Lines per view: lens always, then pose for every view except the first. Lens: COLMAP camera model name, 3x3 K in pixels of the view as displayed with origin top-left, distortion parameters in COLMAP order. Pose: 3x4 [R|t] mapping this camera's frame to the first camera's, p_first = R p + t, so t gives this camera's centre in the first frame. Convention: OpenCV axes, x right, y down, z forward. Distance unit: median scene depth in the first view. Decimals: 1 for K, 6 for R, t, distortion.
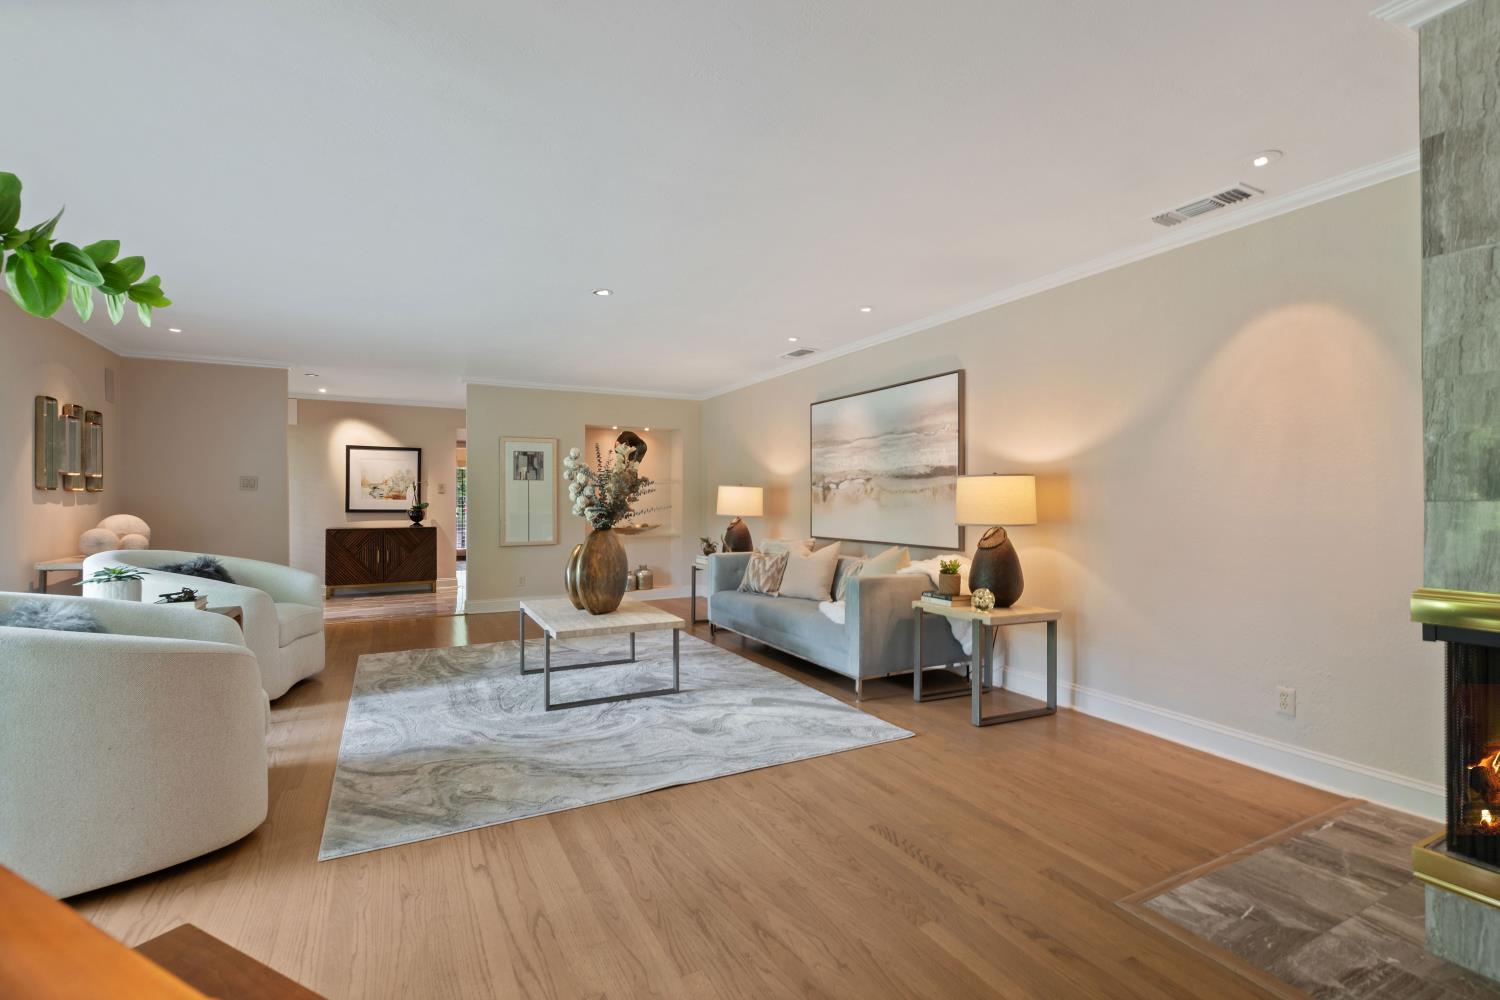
lens RADIAL K [[669.8, 0, 757.3], [0, 669.8, 497.1], [0, 0, 1]] dist [0.003779, -0.000040]
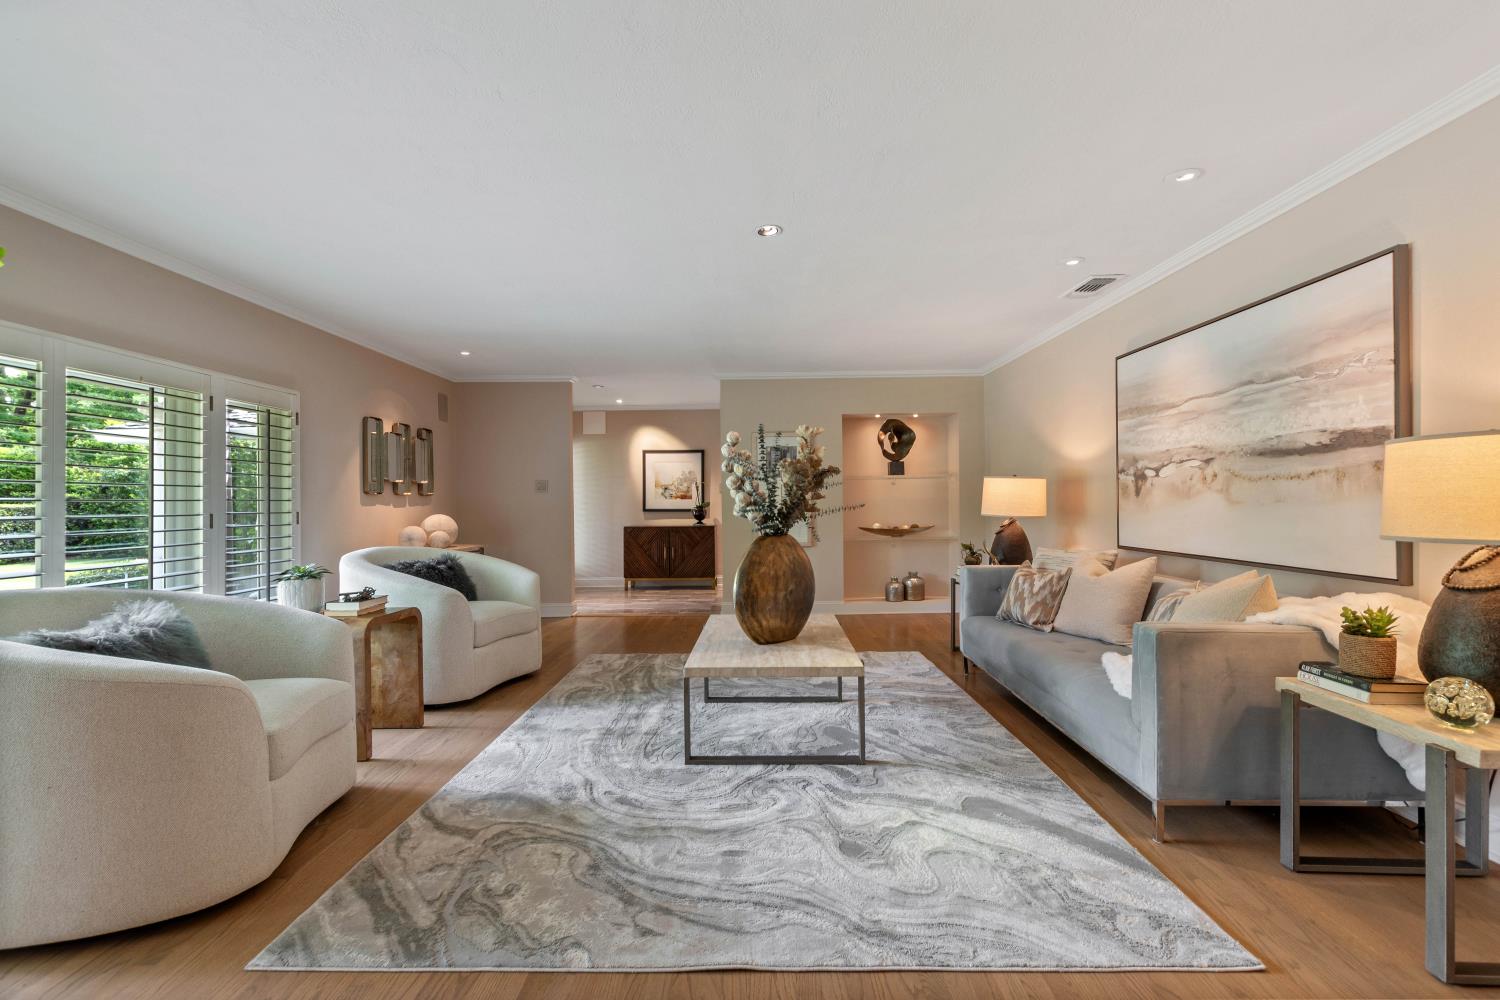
lens RADIAL K [[649.4, 0, 750.0], [0, 649.4, 500.0], [0, 0, 1]] dist [0.003598, -0.000601]
pose [[0.873056, -0.009677, -0.487524, 0.117926], [0.013358, 0.999902, 0.004074, 0.004235], [0.487437, -0.010069, 0.873100, 0.334847]]
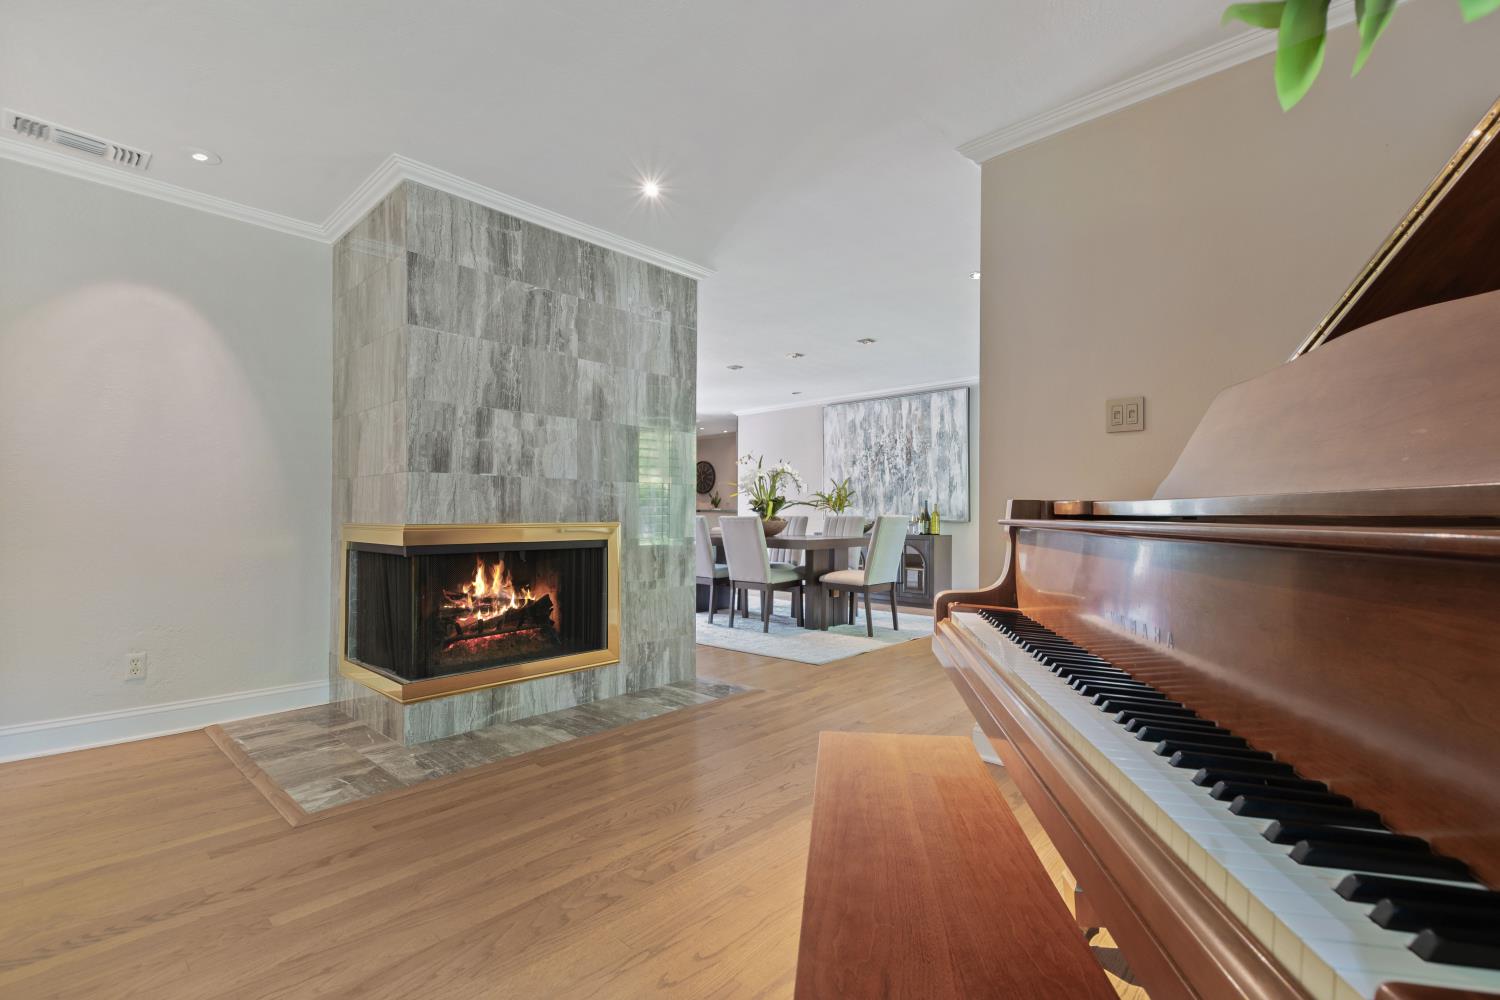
lens RADIAL K [[669.8, 0, 757.3], [0, 669.8, 497.1], [0, 0, 1]] dist [0.003779, -0.000040]
pose [[-0.326195, 0.025005, 0.944972, -0.378344], [-0.009958, 0.999504, -0.029886, 0.049790], [-0.945250, -0.019159, -0.325784, 0.333351]]
